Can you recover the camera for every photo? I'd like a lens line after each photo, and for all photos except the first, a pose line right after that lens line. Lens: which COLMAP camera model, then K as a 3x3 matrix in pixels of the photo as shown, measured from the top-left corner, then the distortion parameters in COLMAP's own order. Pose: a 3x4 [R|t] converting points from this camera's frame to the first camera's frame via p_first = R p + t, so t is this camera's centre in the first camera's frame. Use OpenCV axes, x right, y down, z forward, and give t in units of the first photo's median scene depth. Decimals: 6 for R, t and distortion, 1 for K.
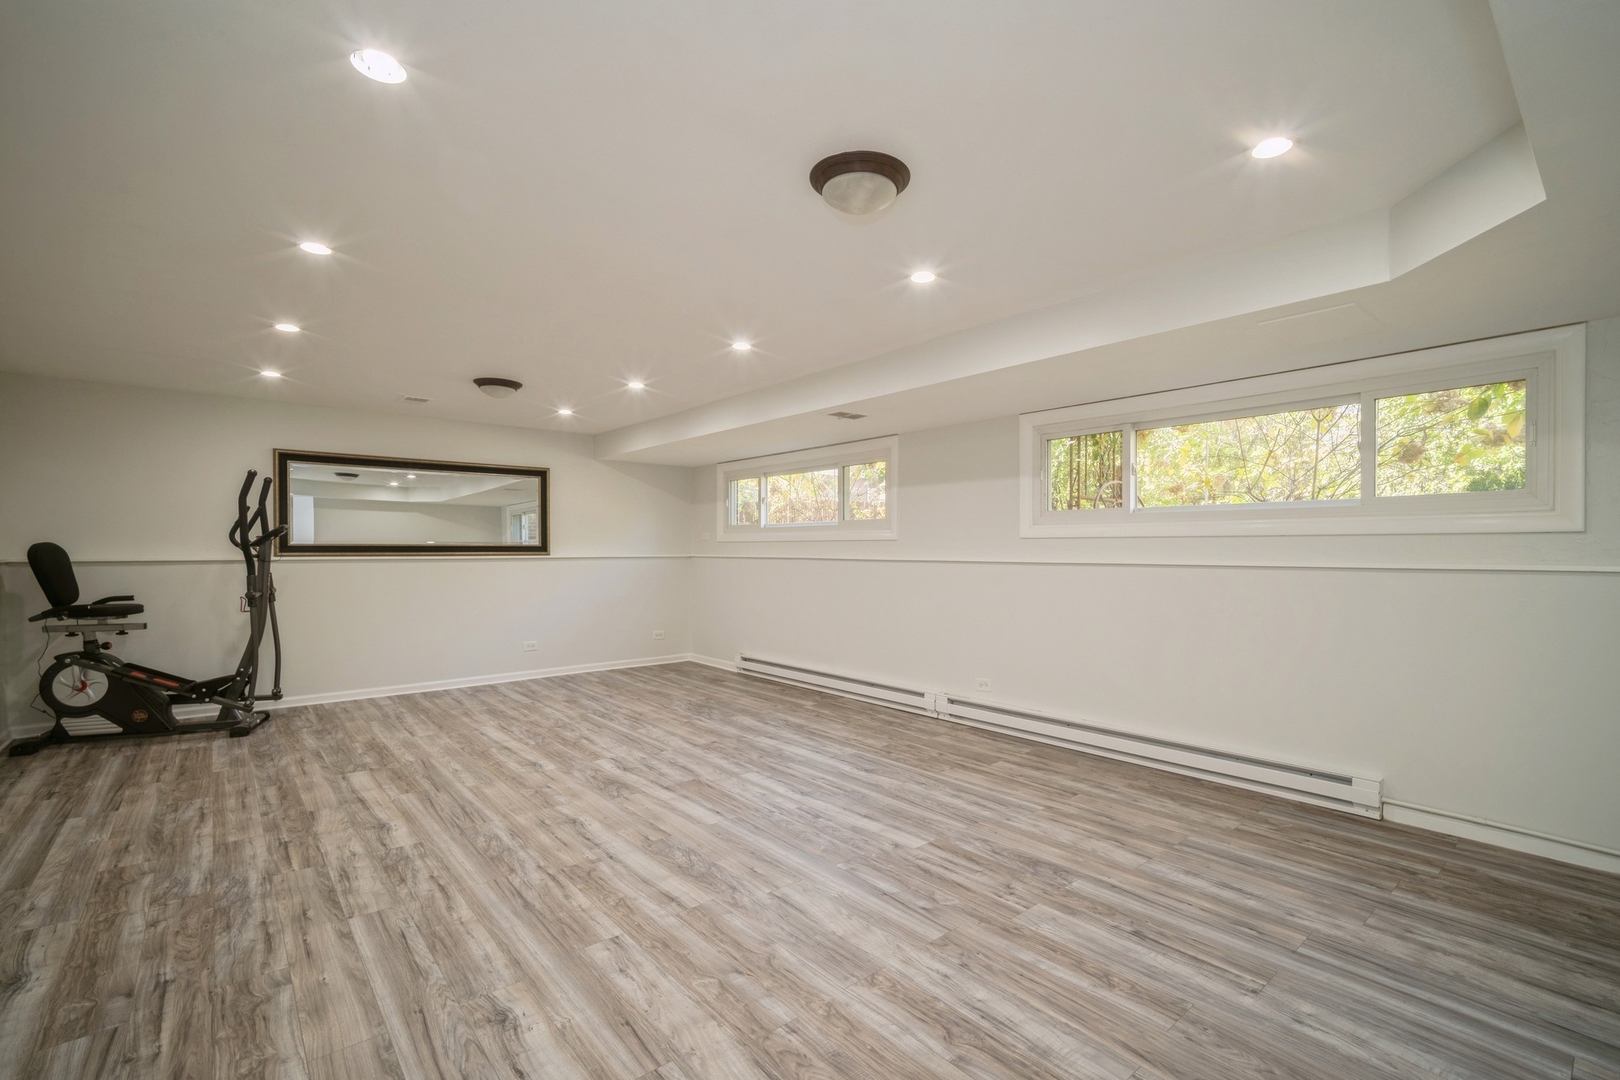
lens RADIAL K [[702.5, 0, 814.3], [0, 702.5, 548.3], [0, 0, 1]] dist [-0.010647, 0.002710]
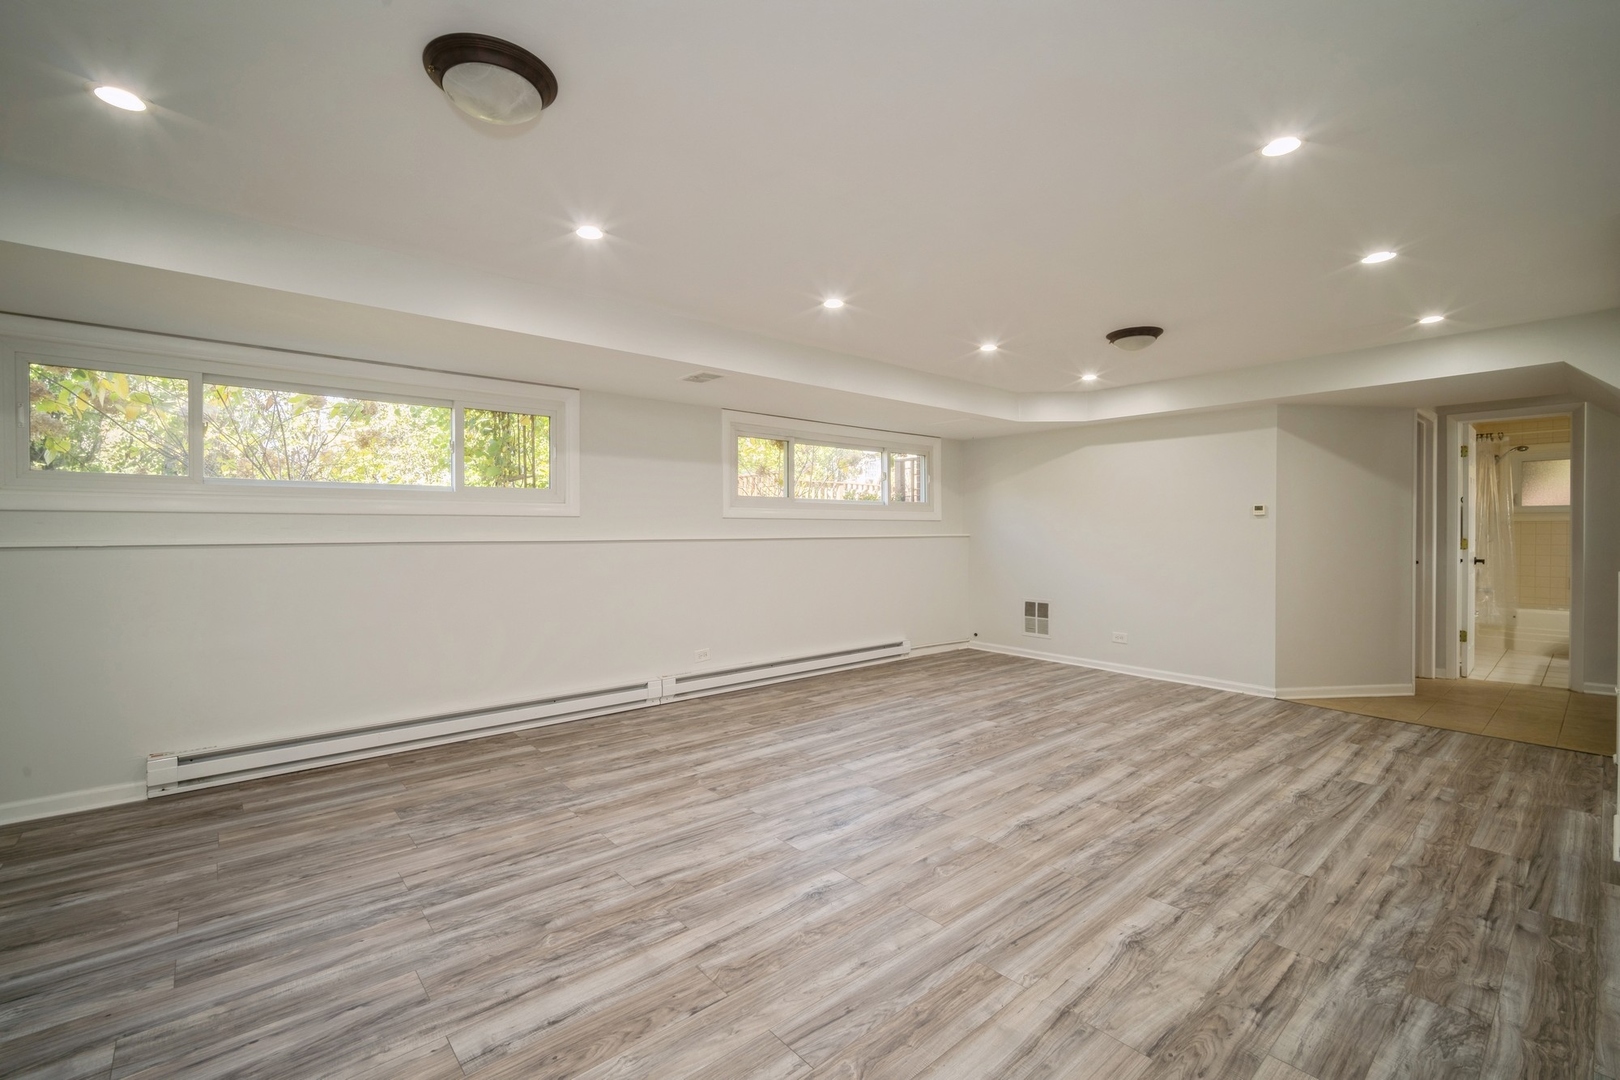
lens RADIAL K [[702.5, 0, 814.4], [0, 702.5, 532.6], [0, 0, 1]] dist [-0.010647, 0.002710]
pose [[-0.005788, -0.007114, 0.999958, -1.326947], [-0.001646, 0.999973, 0.007105, 0.002353], [-0.999982, -0.001605, -0.005799, 1.358068]]
